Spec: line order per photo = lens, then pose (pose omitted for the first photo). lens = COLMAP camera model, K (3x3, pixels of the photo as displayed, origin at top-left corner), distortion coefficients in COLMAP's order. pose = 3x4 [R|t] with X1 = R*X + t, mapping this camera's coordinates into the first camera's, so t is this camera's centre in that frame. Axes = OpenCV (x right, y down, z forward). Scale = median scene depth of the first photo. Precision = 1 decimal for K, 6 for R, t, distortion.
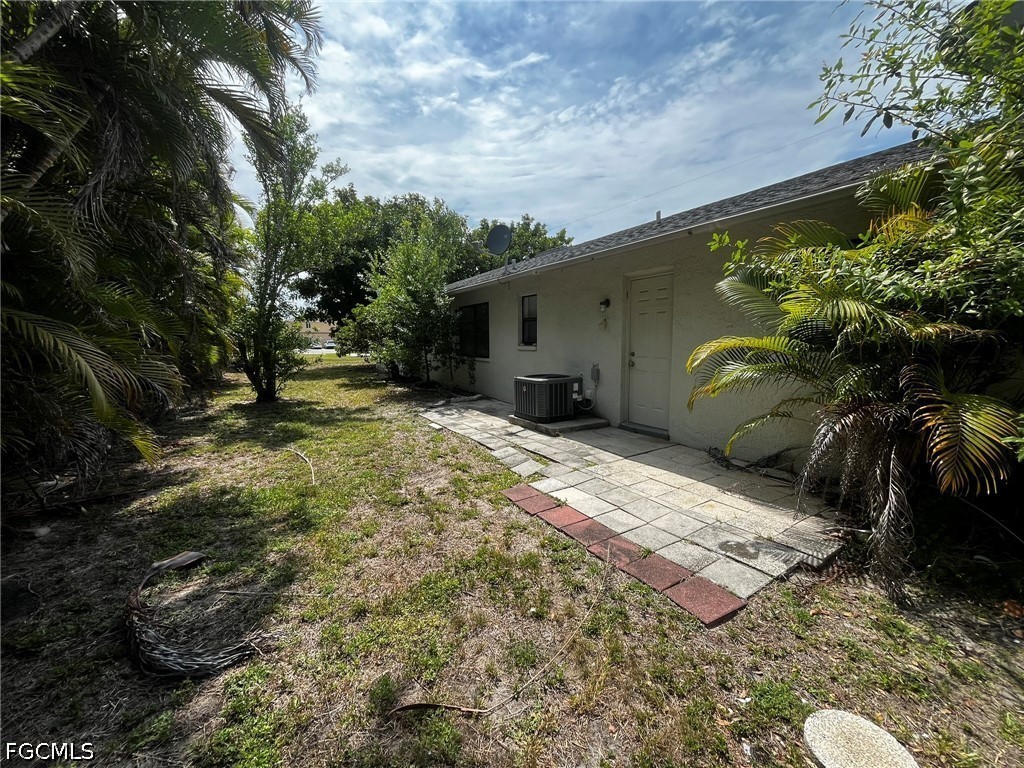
lens RADIAL K [[412.6, 0, 511.0], [0, 412.6, 383.1], [0, 0, 1]] dist [-0.003761, -0.000193]
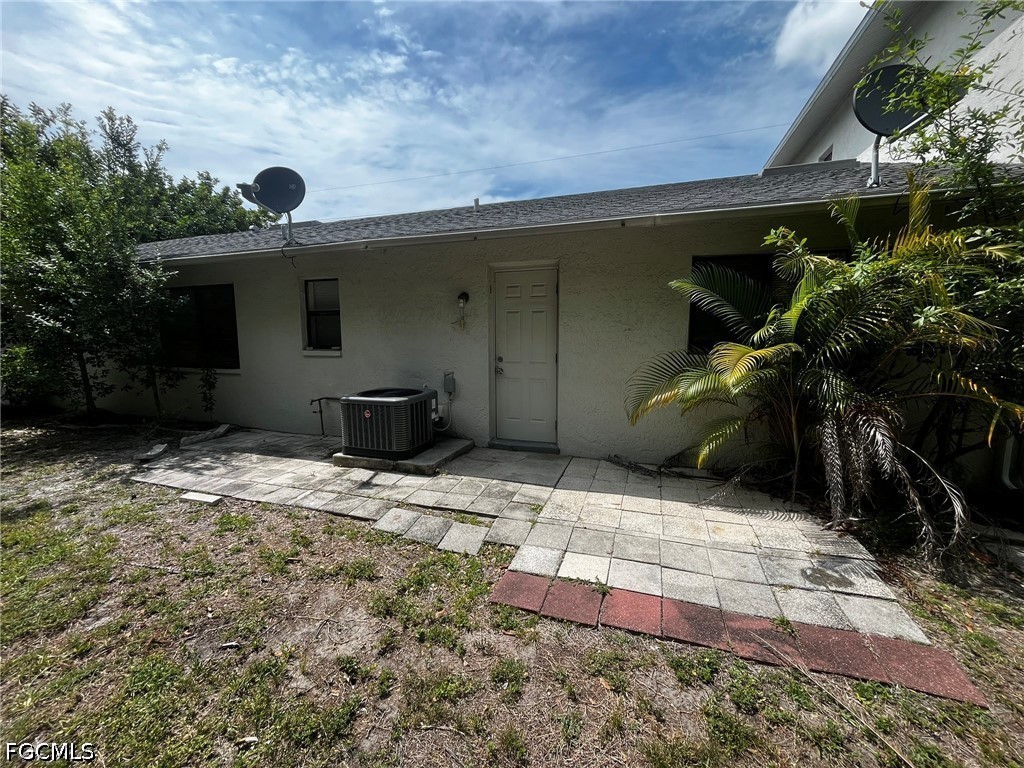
lens RADIAL K [[412.6, 0, 512.8], [0, 412.6, 384.8], [0, 0, 1]] dist [-0.003761, -0.000193]
pose [[0.760906, -0.073644, 0.644669, -0.223053], [0.067171, 0.997140, 0.034627, -0.042408], [-0.645376, 0.016956, 0.763677, 0.311602]]
